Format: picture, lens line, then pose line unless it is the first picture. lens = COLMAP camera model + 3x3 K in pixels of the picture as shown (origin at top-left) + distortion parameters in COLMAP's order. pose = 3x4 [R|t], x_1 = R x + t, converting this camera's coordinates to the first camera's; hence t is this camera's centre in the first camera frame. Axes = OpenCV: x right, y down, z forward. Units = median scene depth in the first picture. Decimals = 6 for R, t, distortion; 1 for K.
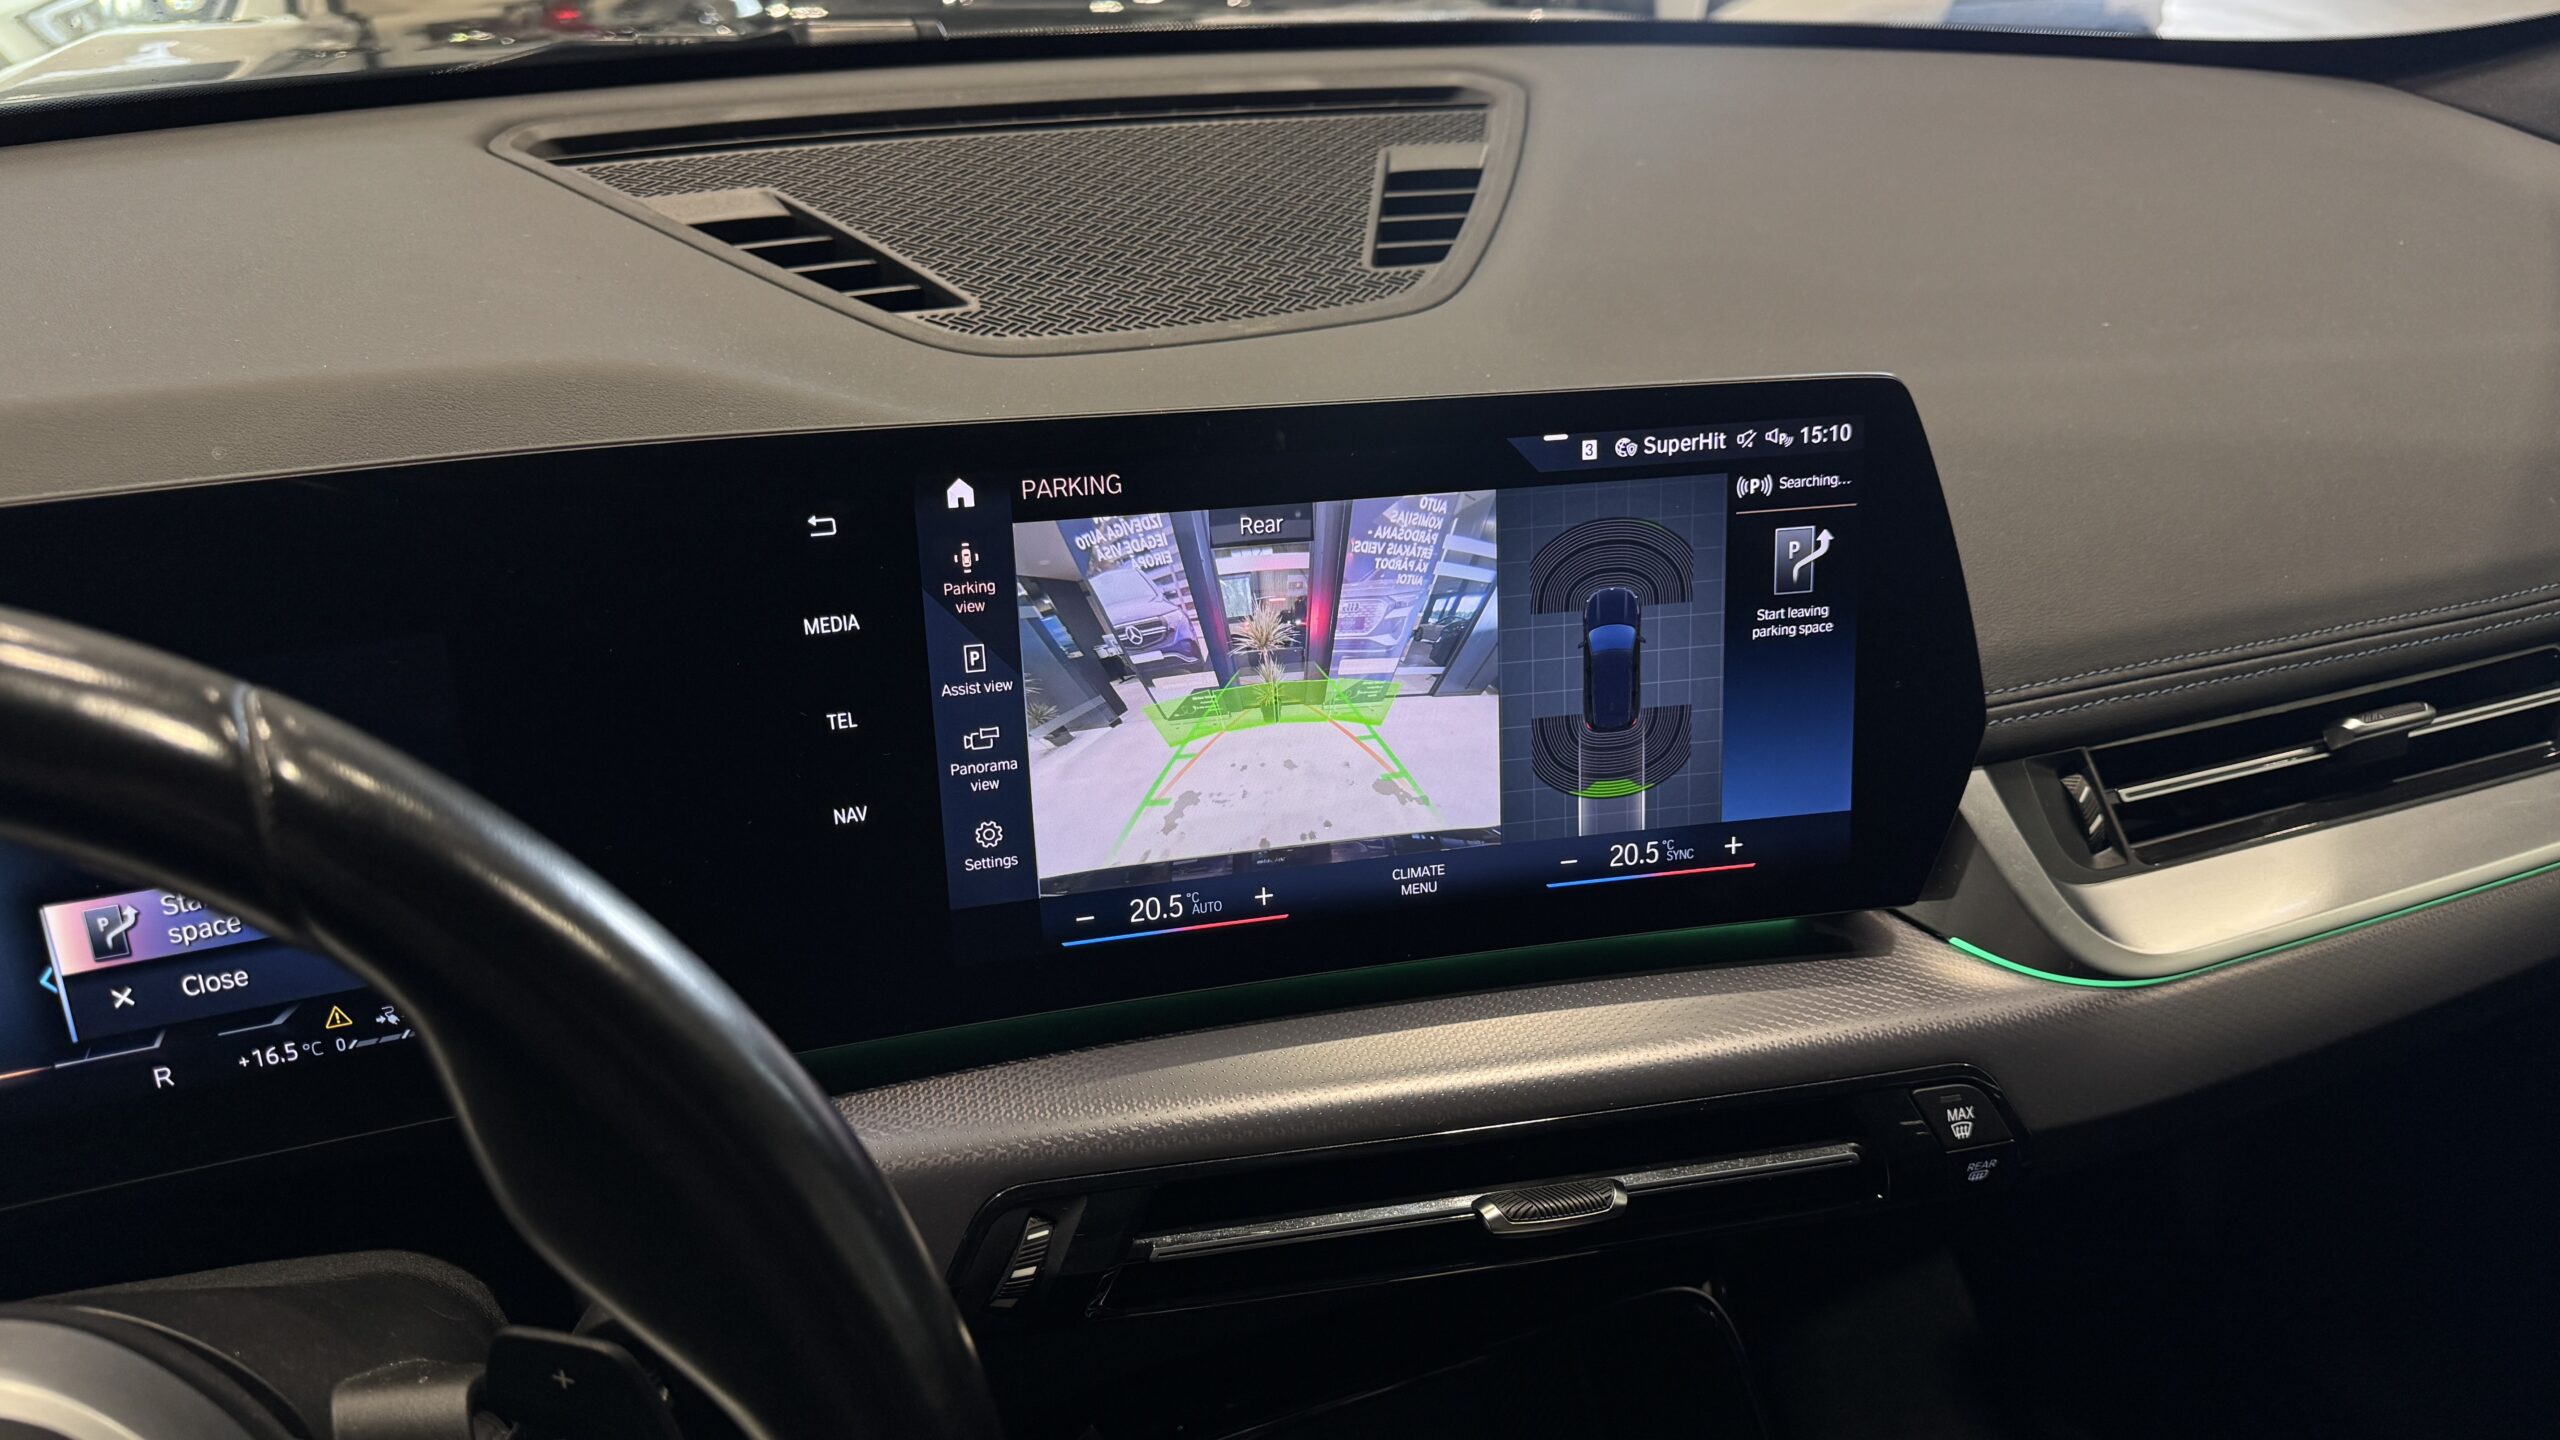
lens RADIAL K [[2112.9, 0, 1276.3], [0, 2112.9, 711.4], [0, 0, 1]] dist [0.002783, -0.018224]
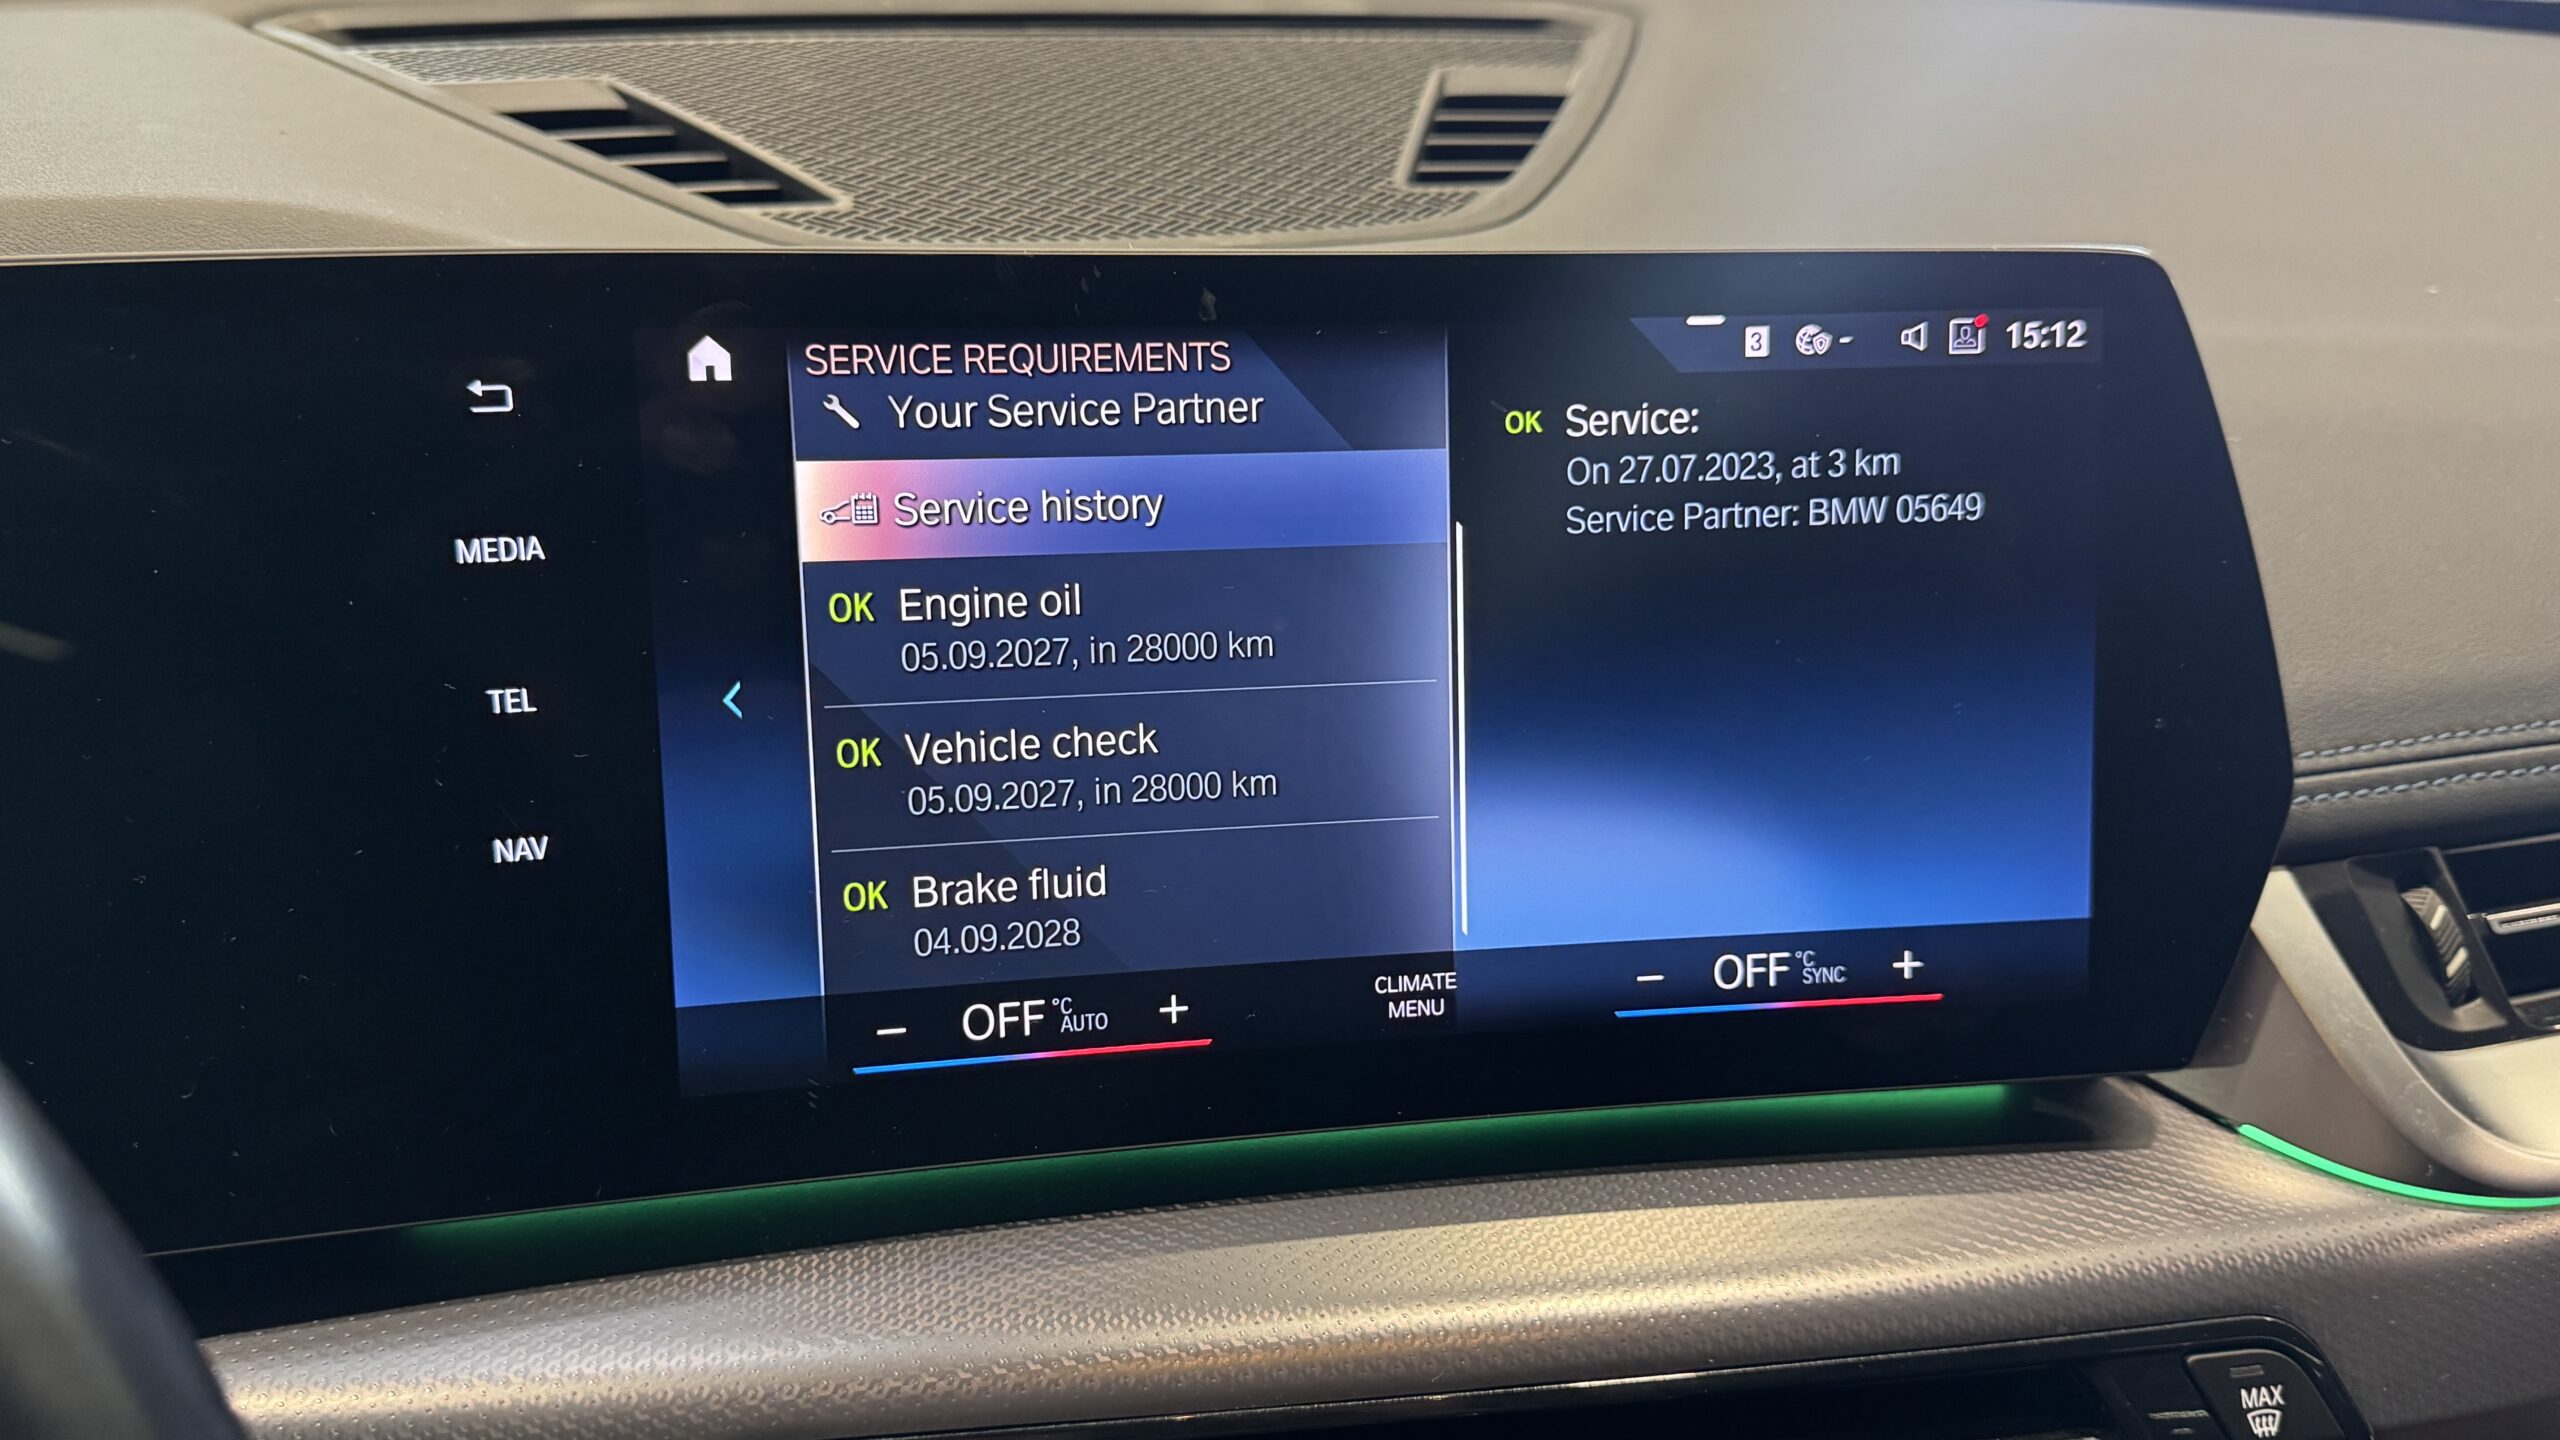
lens RADIAL K [[2290.6, 0, 1274.3], [0, 2290.6, 695.4], [0, 0, 1]] dist [-0.009640, -0.045246]
pose [[0.997866, 0.022162, -0.061426, 0.059668], [-0.028892, 0.993408, -0.110928, 0.061910], [0.058563, 0.112466, 0.991928, 0.263976]]
